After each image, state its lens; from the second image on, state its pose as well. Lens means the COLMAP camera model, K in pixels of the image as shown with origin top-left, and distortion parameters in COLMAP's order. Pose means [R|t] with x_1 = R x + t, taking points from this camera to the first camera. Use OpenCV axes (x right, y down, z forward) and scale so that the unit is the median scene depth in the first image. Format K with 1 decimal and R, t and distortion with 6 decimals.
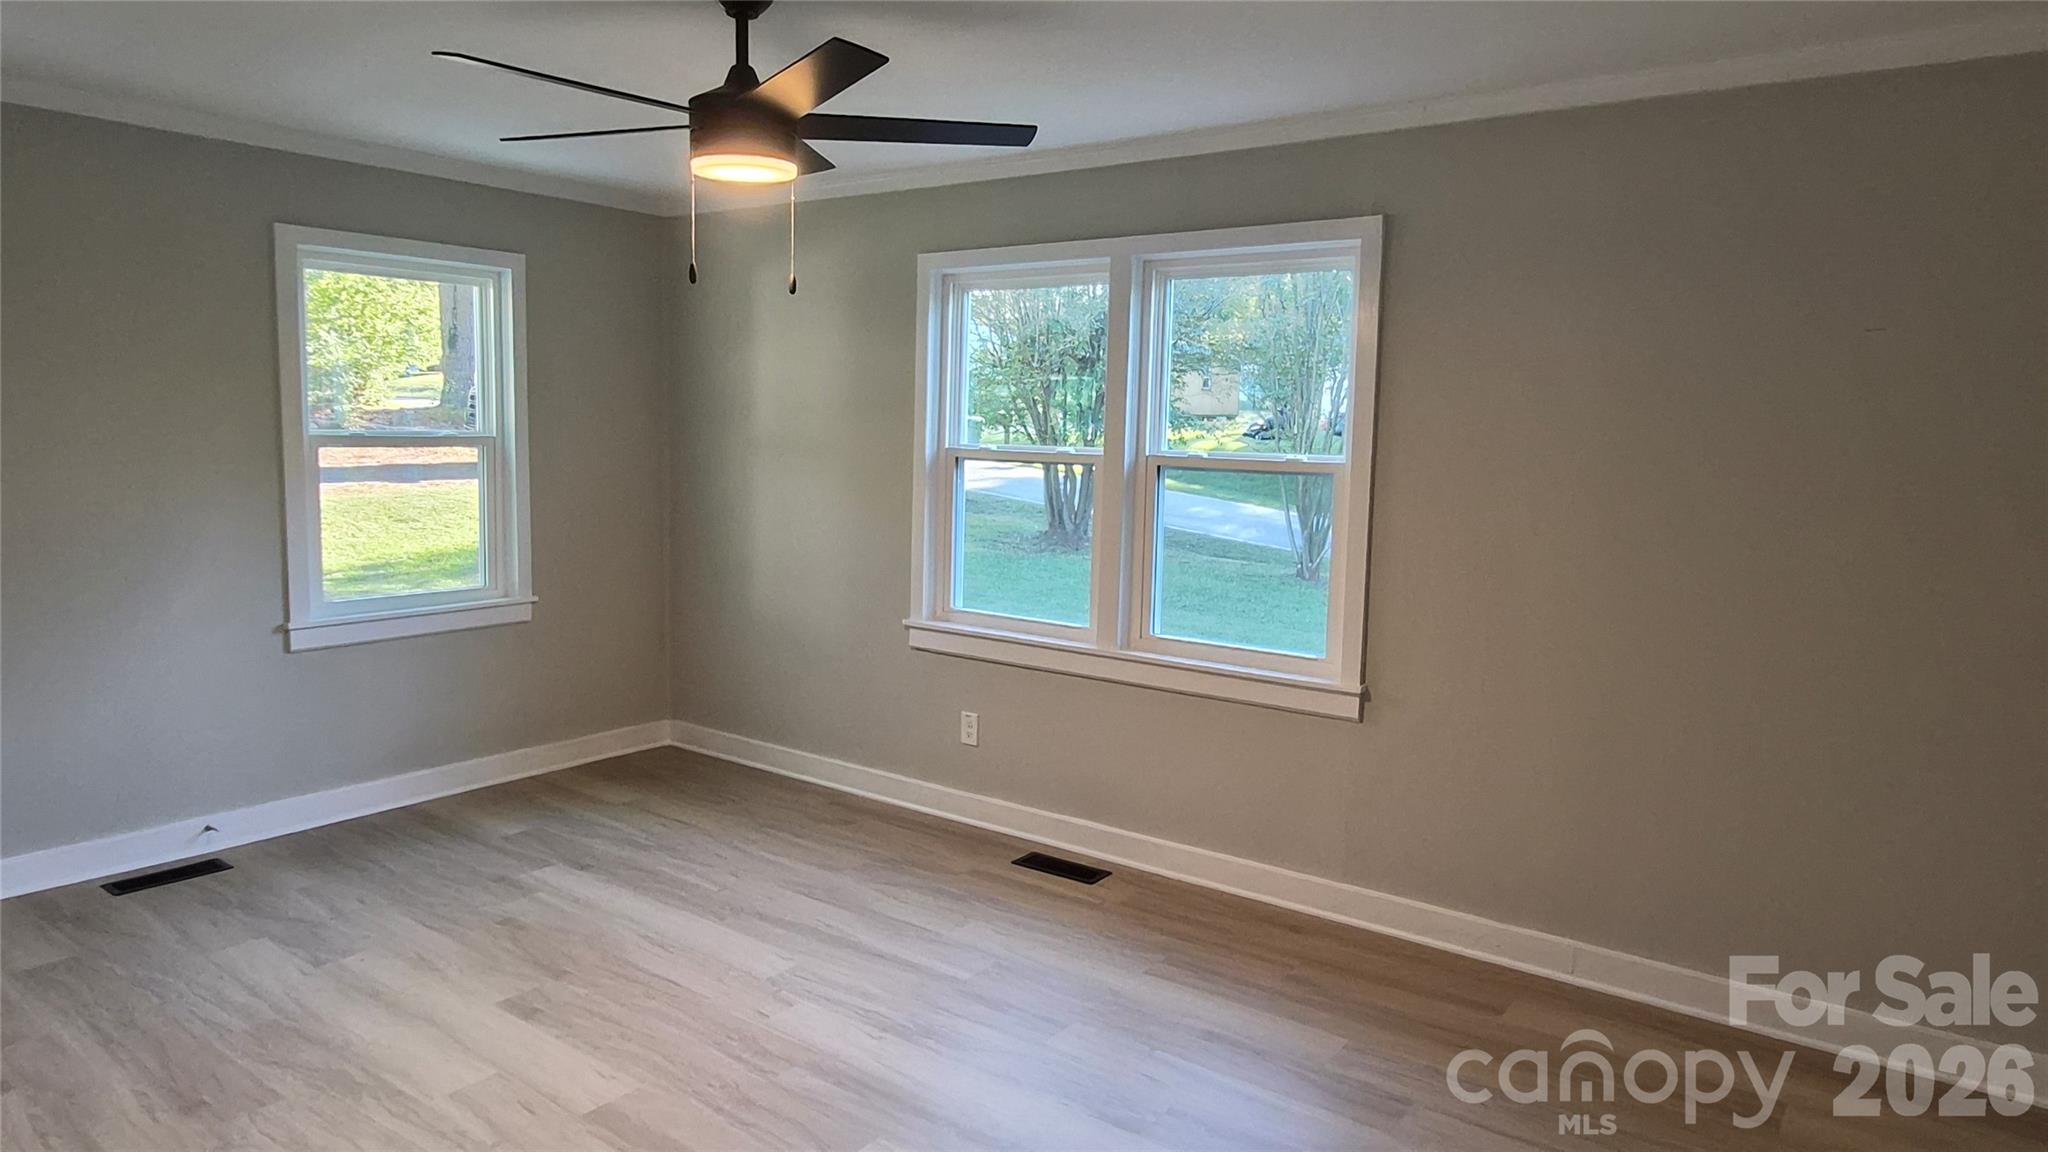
lens RADIAL K [[1283.5, 0, 1030.1], [0, 1283.5, 570.3], [0, 0, 1]] dist [0.013775, -0.000912]
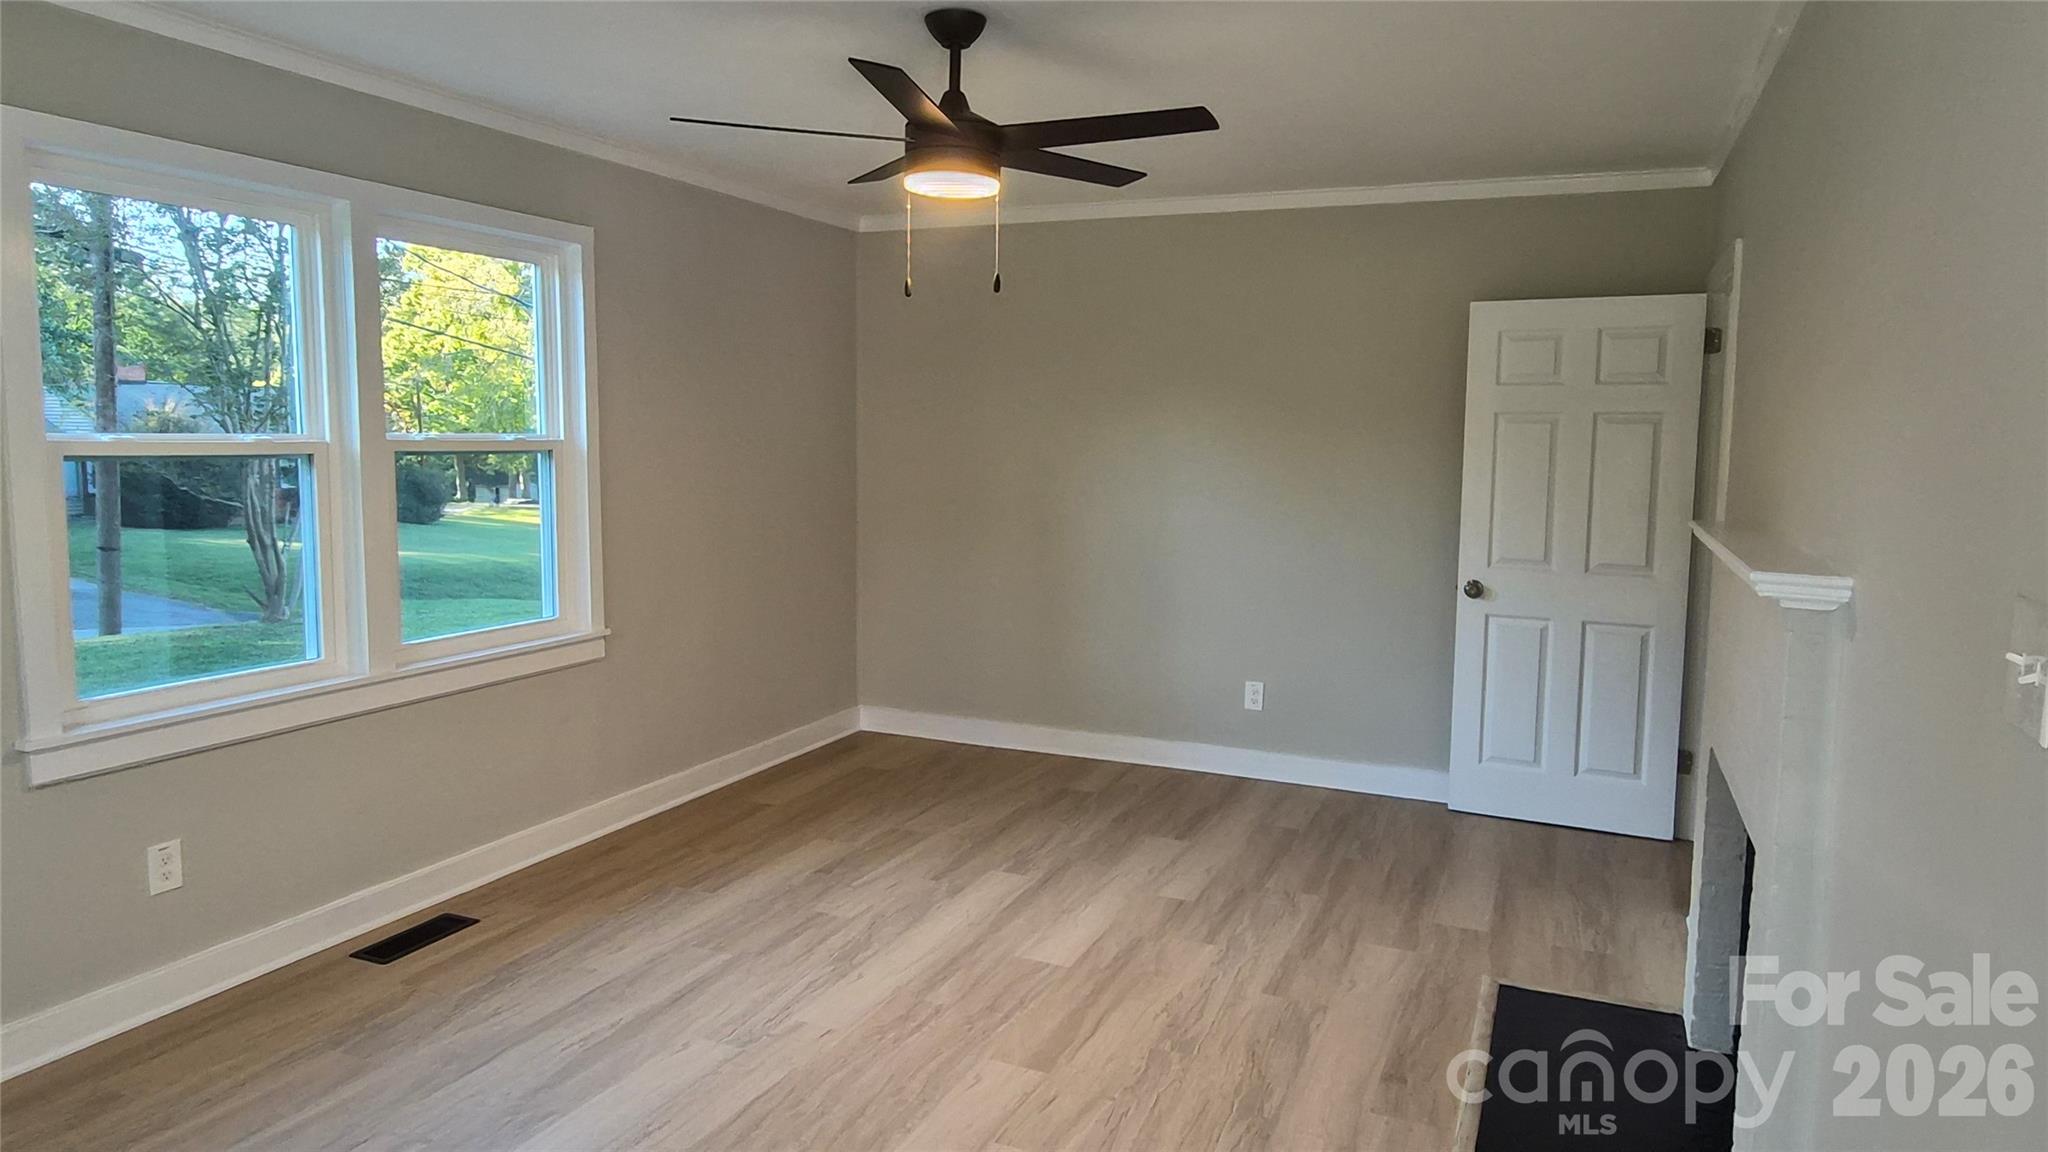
lens RADIAL K [[1283.5, 0, 1034.4], [0, 1283.5, 579.2], [0, 0, 1]] dist [0.013775, -0.000912]
pose [[-0.235808, -0.141938, 0.961378, -0.955410], [0.089743, 0.981868, 0.166976, -0.114679], [-0.967647, 0.125652, -0.218795, 0.867271]]
